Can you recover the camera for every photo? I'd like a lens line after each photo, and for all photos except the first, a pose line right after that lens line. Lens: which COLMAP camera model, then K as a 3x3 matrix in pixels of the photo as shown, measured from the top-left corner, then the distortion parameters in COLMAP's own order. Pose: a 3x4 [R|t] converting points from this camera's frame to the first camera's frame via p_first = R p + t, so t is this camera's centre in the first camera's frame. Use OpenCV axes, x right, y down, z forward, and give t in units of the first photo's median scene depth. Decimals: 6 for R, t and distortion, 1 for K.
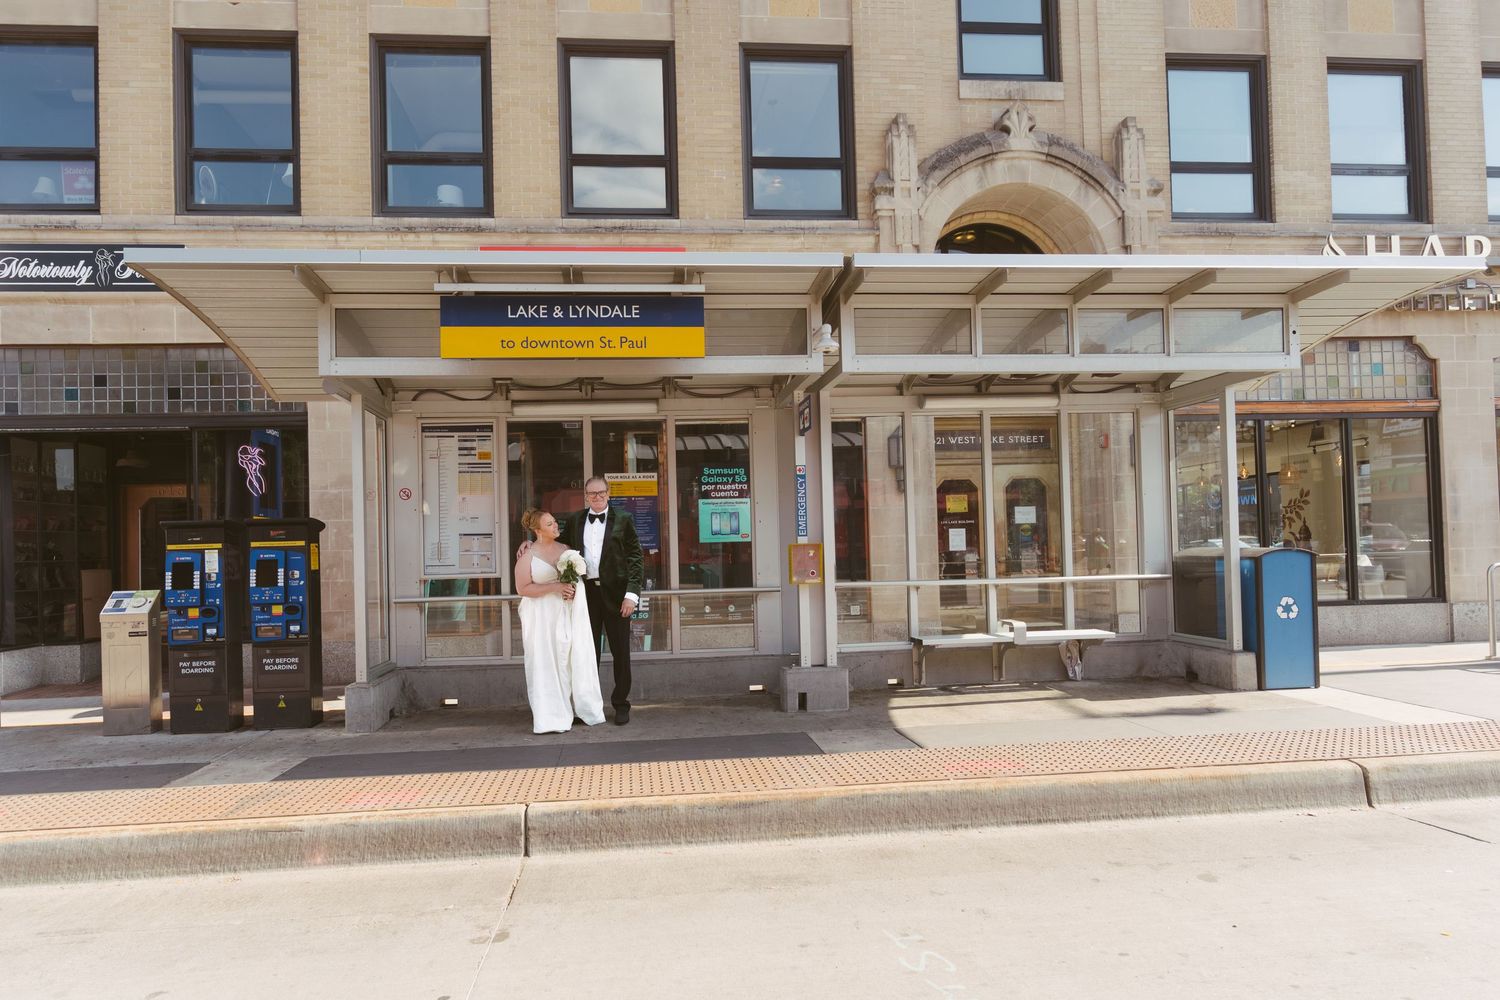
lens RADIAL K [[785.1, 0, 686.8], [0, 785.1, 544.1], [0, 0, 1]] dist [-0.001587, 0.000242]
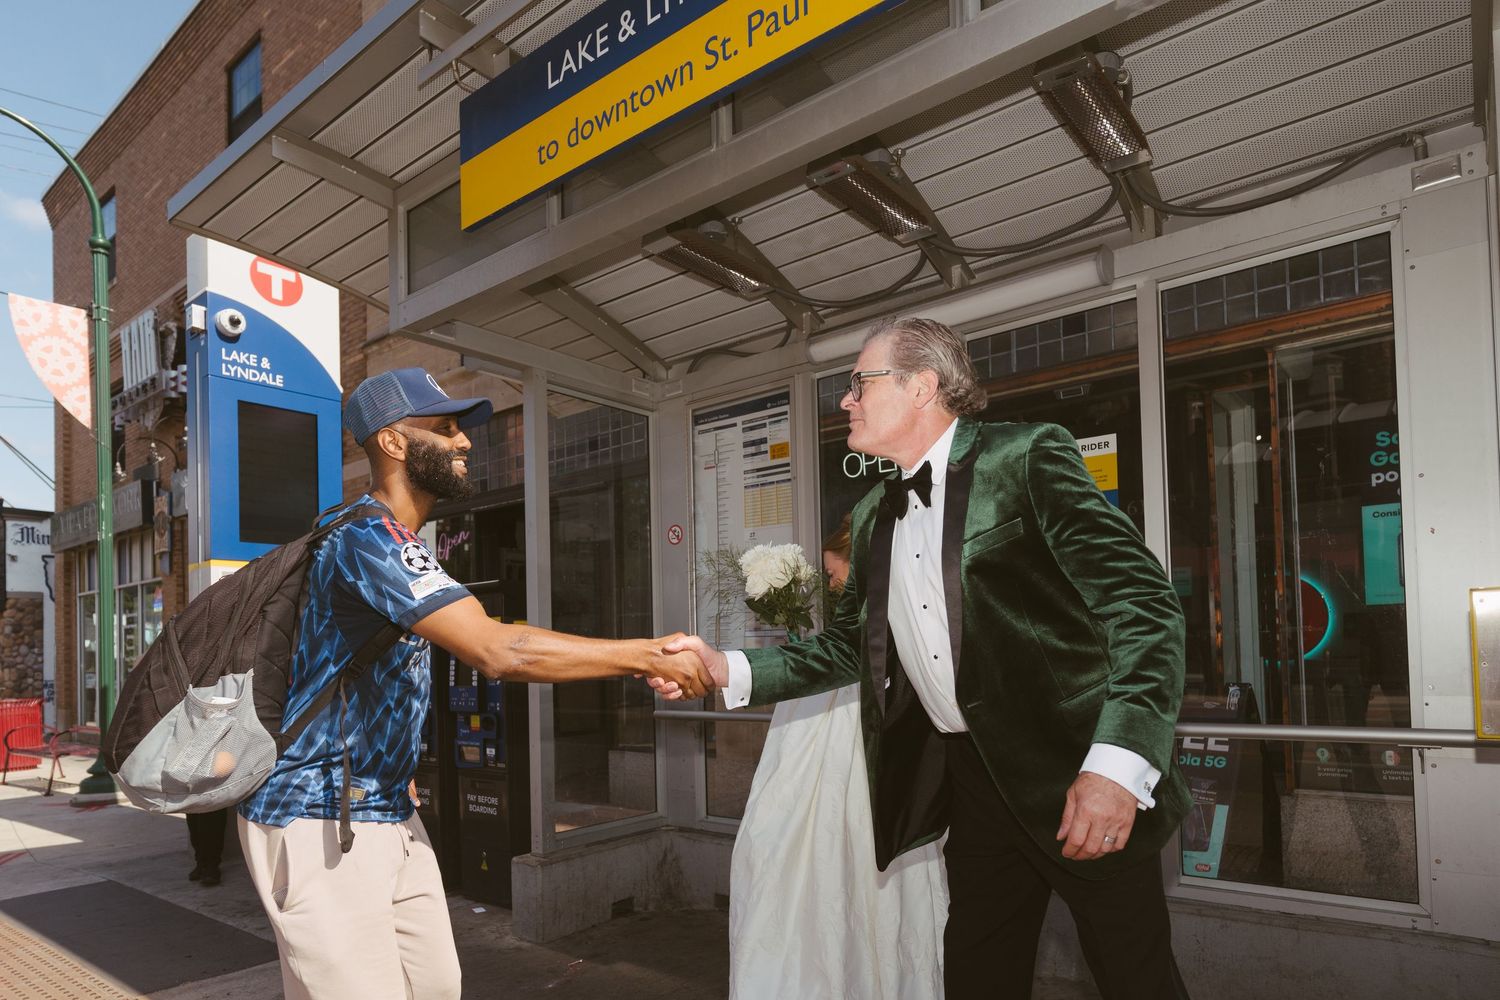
lens RADIAL K [[901.0, 0, 752.1], [0, 901.0, 634.4], [0, 0, 1]] dist [0.000677, 0.000705]
pose [[0.729859, -0.008986, -0.683538, 0.146141], [0.016145, 0.999861, 0.004094, 0.009518], [0.683407, -0.014024, 0.729903, 0.535369]]
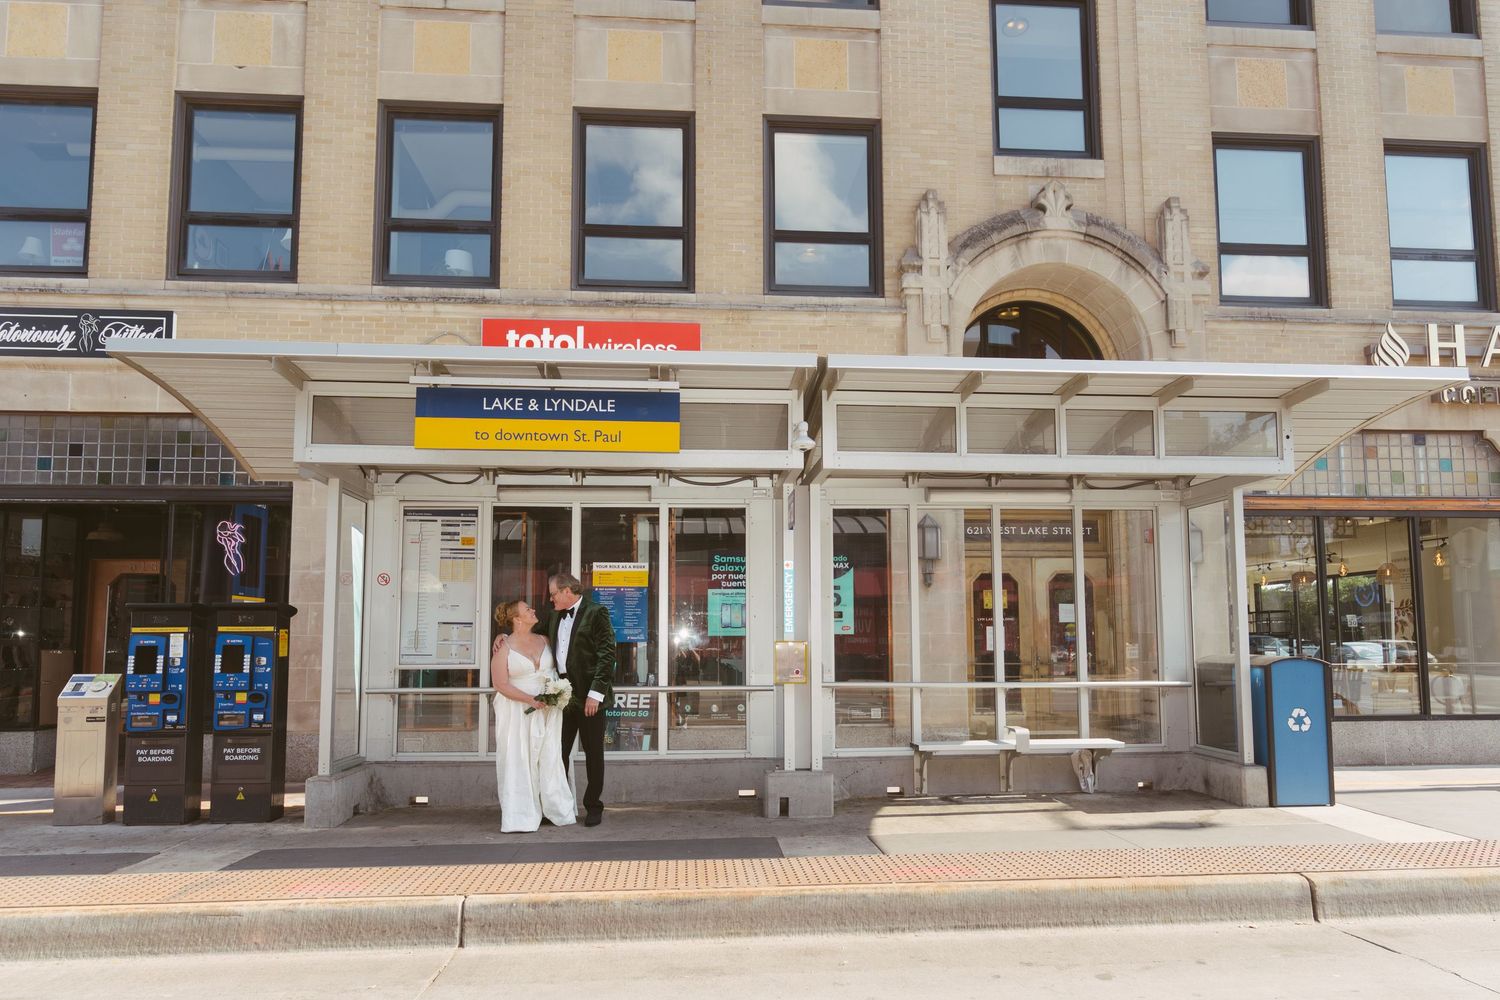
lens RADIAL K [[925.7, 0, 750.2], [0, 925.7, 573.7], [0, 0, 1]] dist [-0.003077, 0.001525]
pose [[0.999737, 0.022288, -0.005485, 0.094306], [-0.022593, 0.997704, -0.063847, -0.008437], [0.004049, 0.063954, 0.997945, -0.125545]]
